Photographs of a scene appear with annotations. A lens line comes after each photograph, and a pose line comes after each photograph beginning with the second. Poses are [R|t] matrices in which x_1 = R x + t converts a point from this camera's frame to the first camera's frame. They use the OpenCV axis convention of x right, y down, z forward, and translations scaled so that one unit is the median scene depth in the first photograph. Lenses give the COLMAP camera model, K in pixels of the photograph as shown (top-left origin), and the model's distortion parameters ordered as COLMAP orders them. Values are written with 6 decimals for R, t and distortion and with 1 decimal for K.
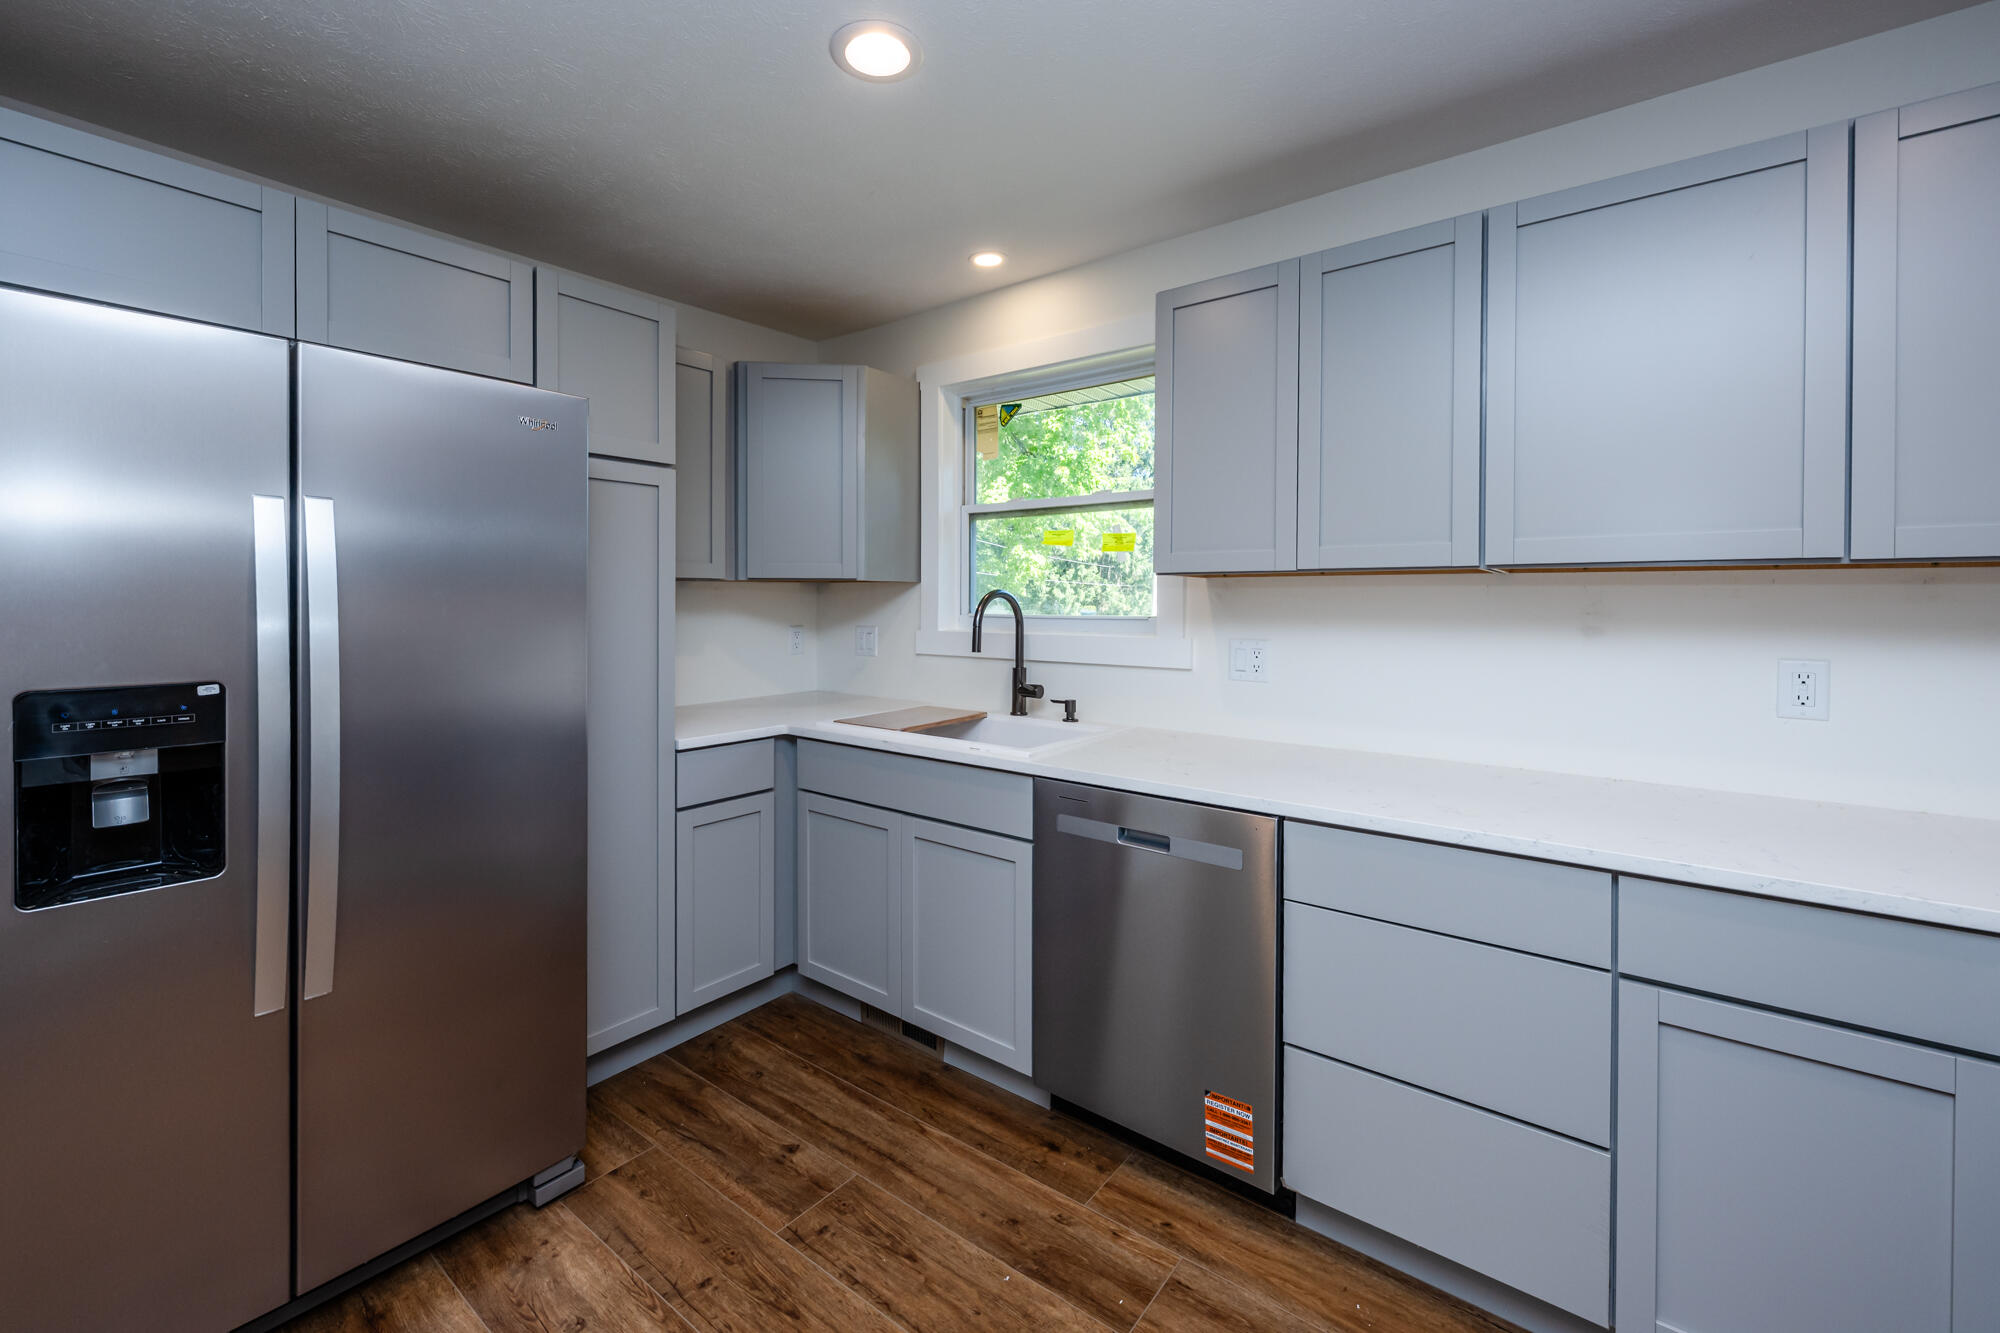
lens RADIAL K [[830.9, 0, 954.1], [0, 830.9, 605.7], [0, 0, 1]] dist [0.001073, 0.000548]
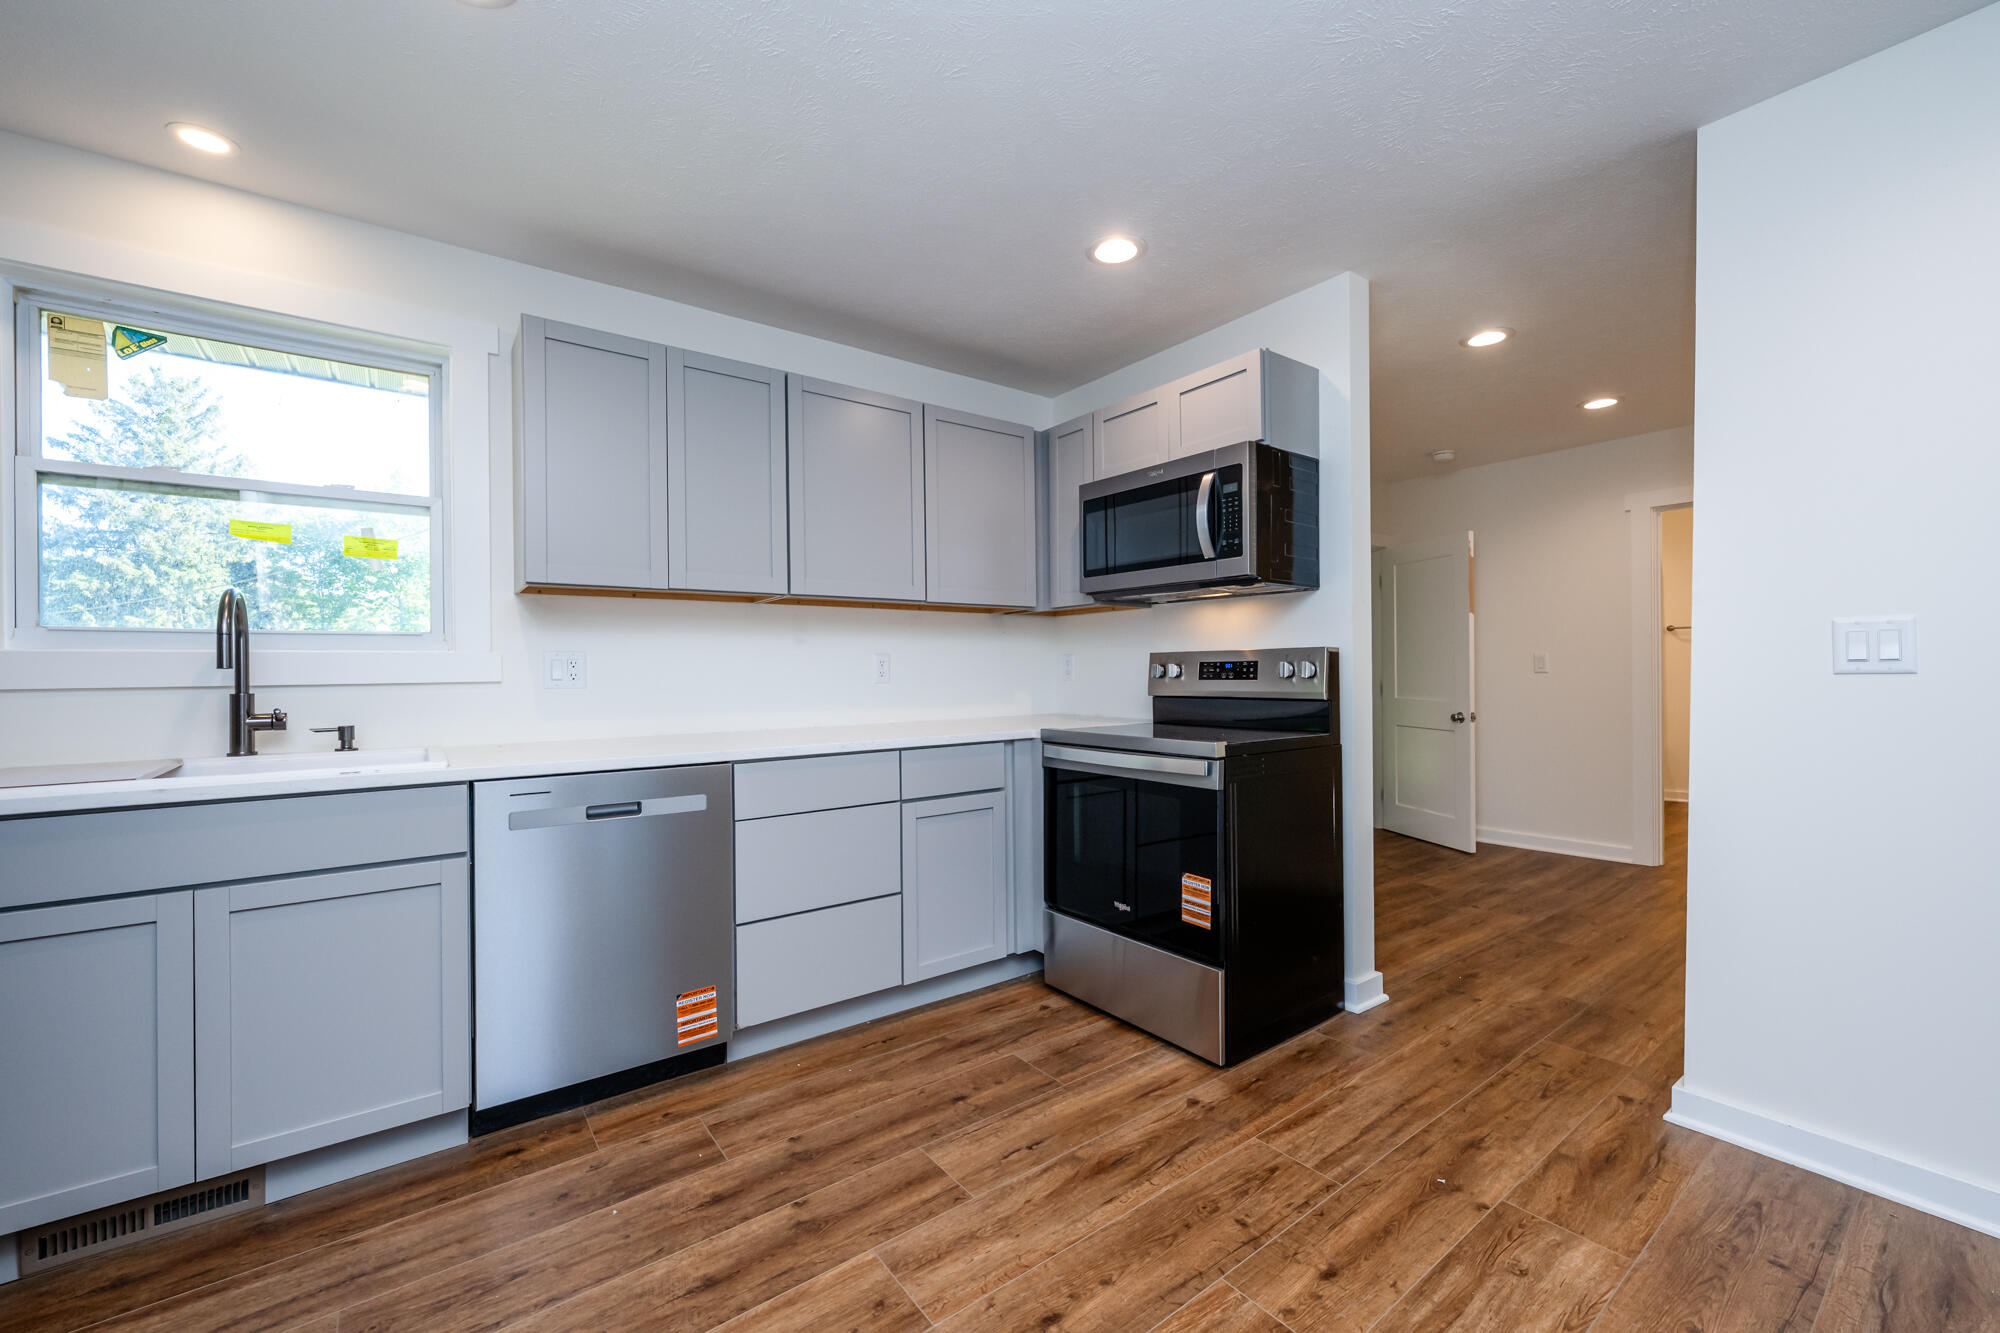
lens RADIAL K [[830.9, 0, 1012.0], [0, 830.9, 662.3], [0, 0, 1]] dist [0.001073, 0.000548]
pose [[0.227789, 0.007798, 0.973679, -0.719153], [0.017125, 0.999781, -0.012014, 0.096039], [-0.973560, 0.019411, 0.227606, 0.195667]]
